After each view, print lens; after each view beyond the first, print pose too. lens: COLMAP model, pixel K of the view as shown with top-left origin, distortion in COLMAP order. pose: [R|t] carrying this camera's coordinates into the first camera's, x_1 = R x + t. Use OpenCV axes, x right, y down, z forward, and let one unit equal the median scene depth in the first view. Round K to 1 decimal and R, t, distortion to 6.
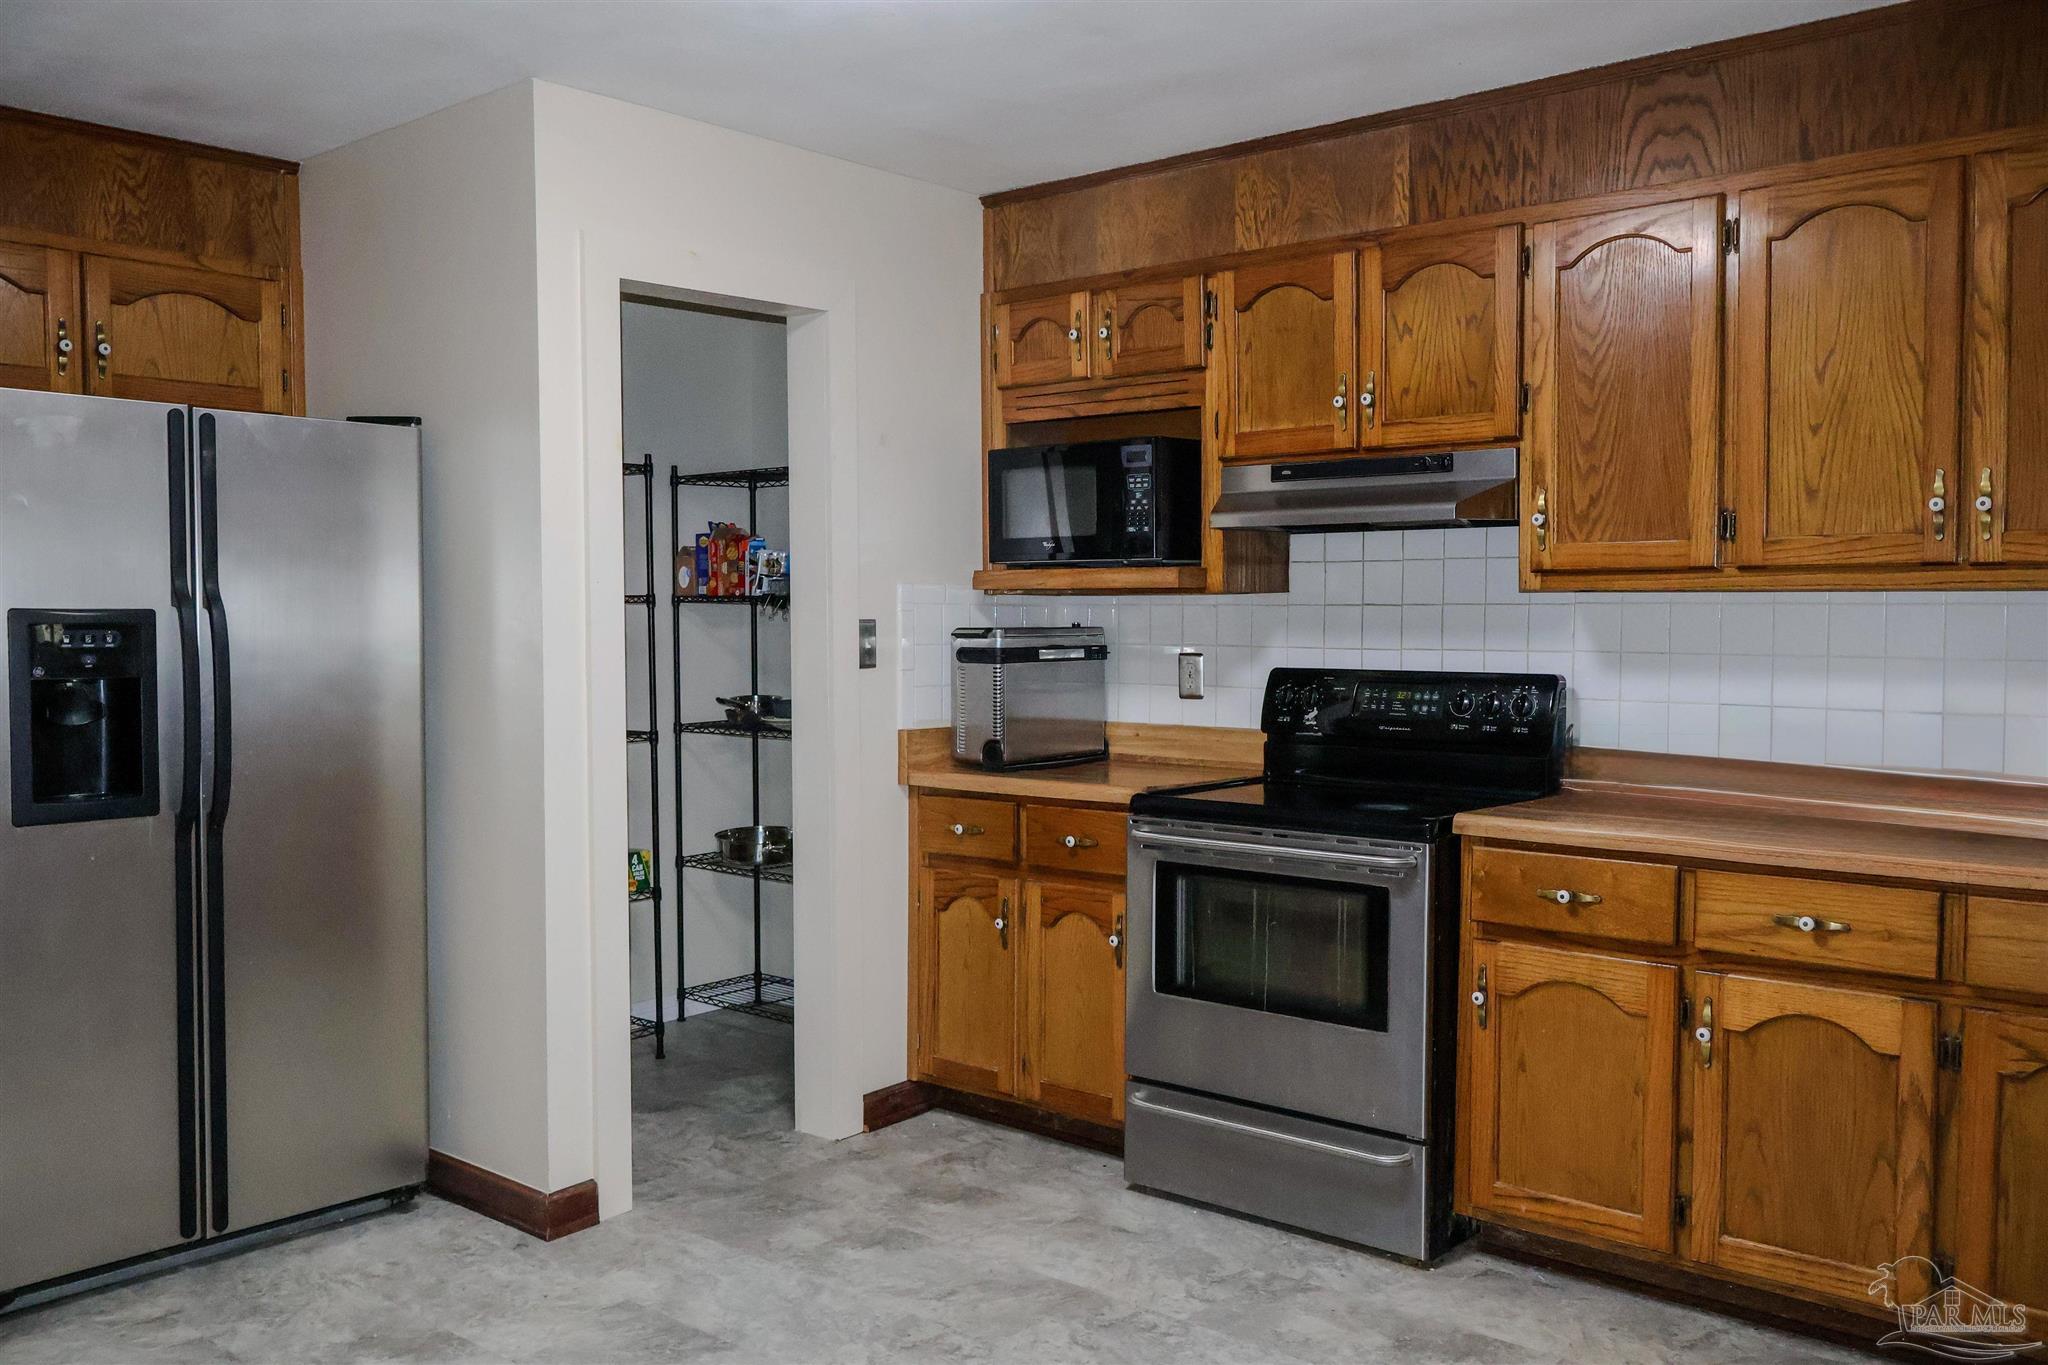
lens RADIAL K [[1744.1, 0, 1024.0], [0, 1744.1, 682.5], [0, 0, 1]] dist [-0.007335, 0.003363]
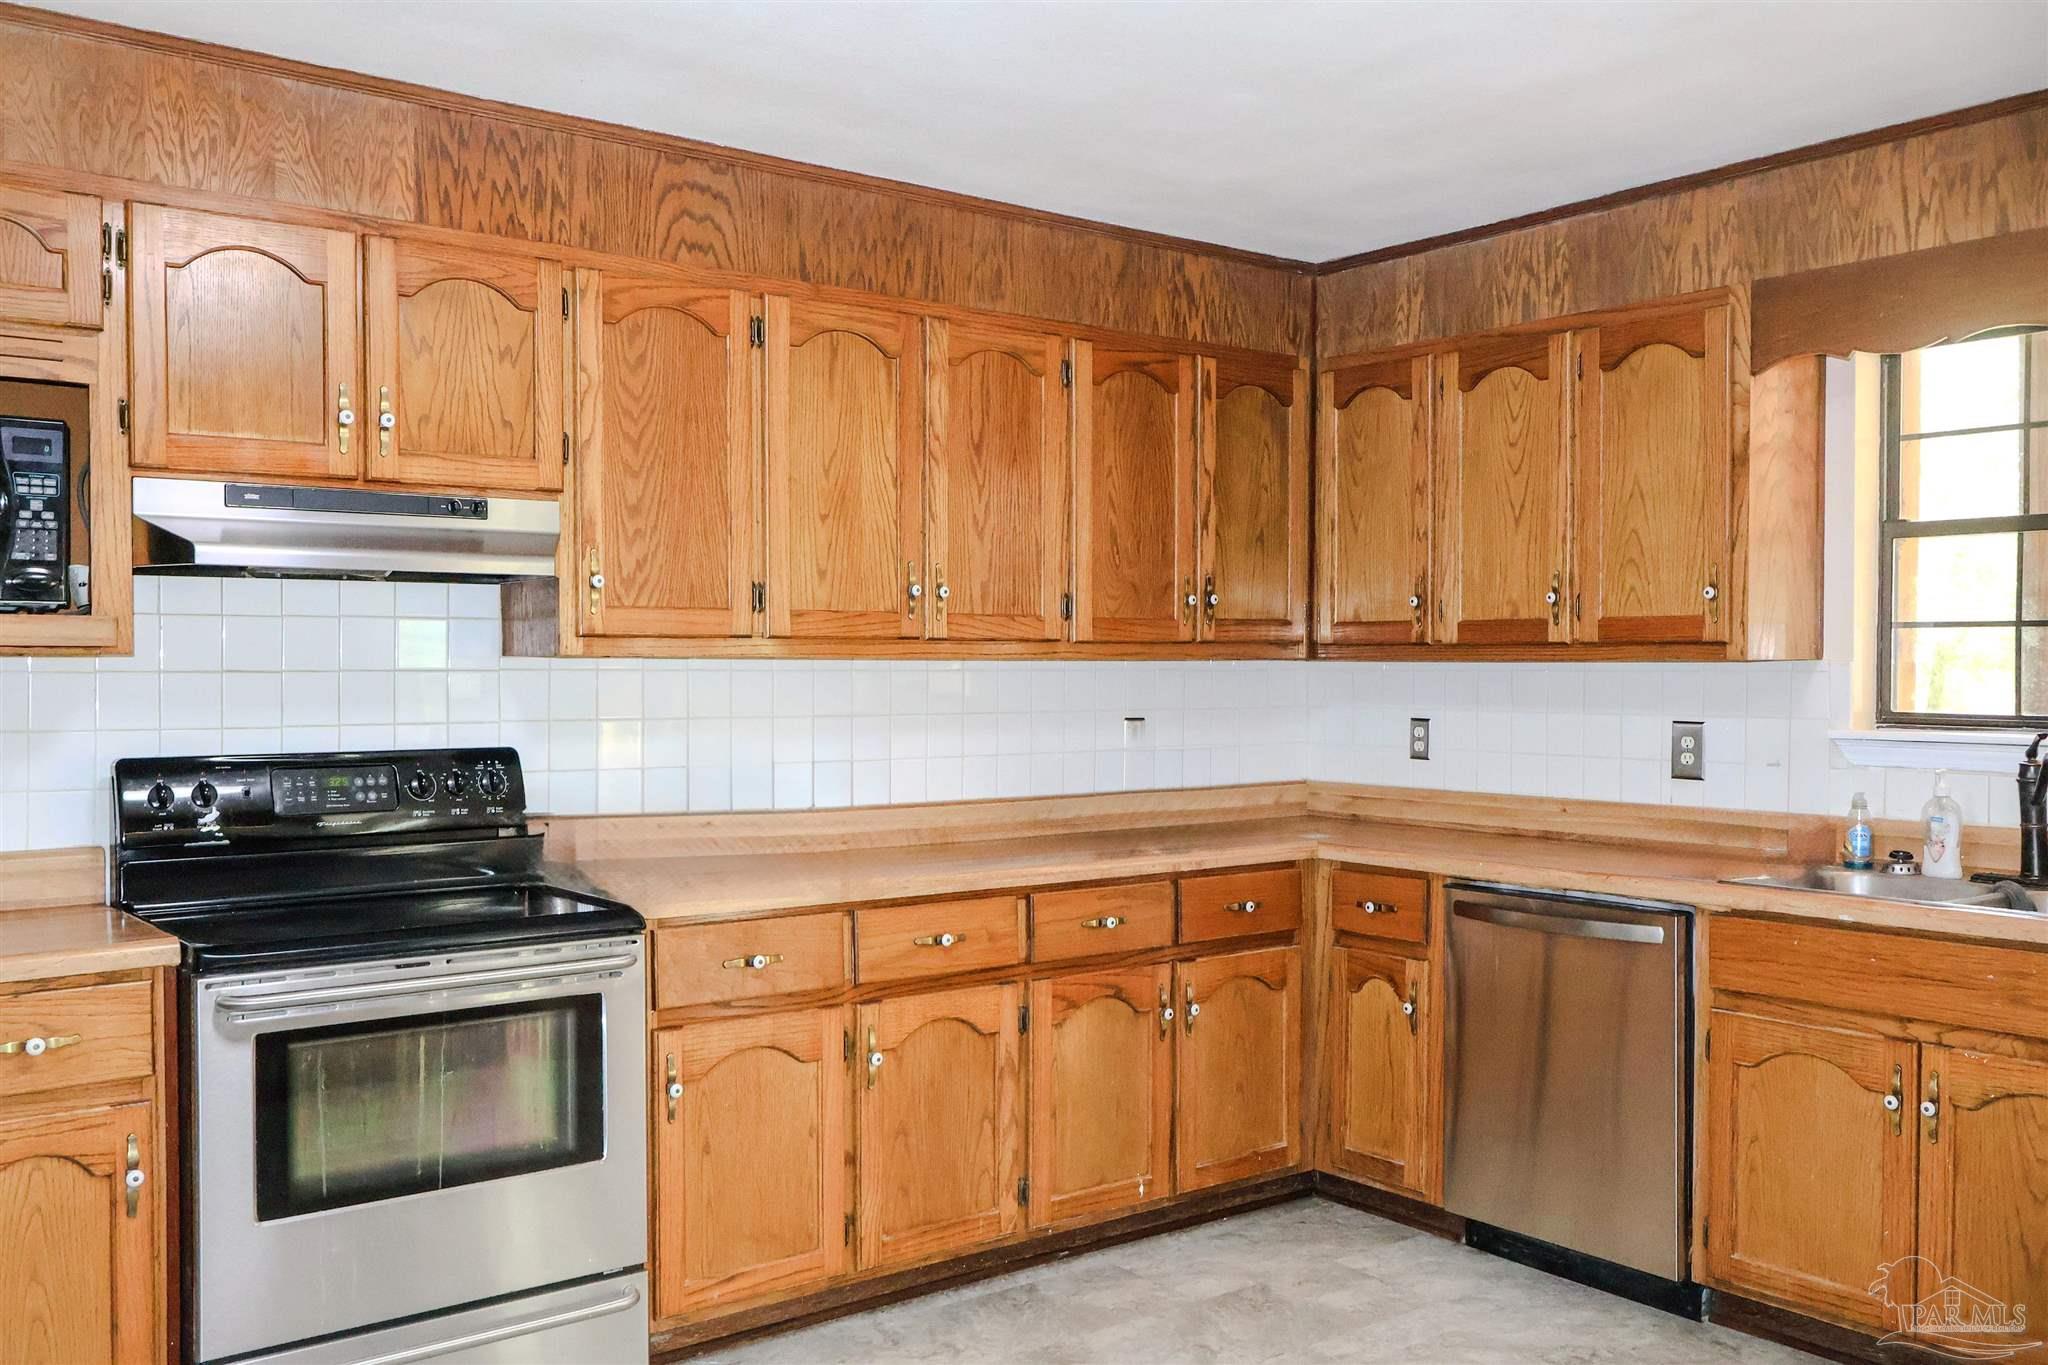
lens RADIAL K [[1744.1, 0, 1024.0], [0, 1744.1, 682.5], [0, 0, 1]] dist [-0.007335, 0.003363]
pose [[0.195635, -0.006162, 0.980657, -0.578643], [0.044735, 0.998995, -0.002647, -0.025295], [-0.979656, 0.044387, 0.195714, 0.582805]]
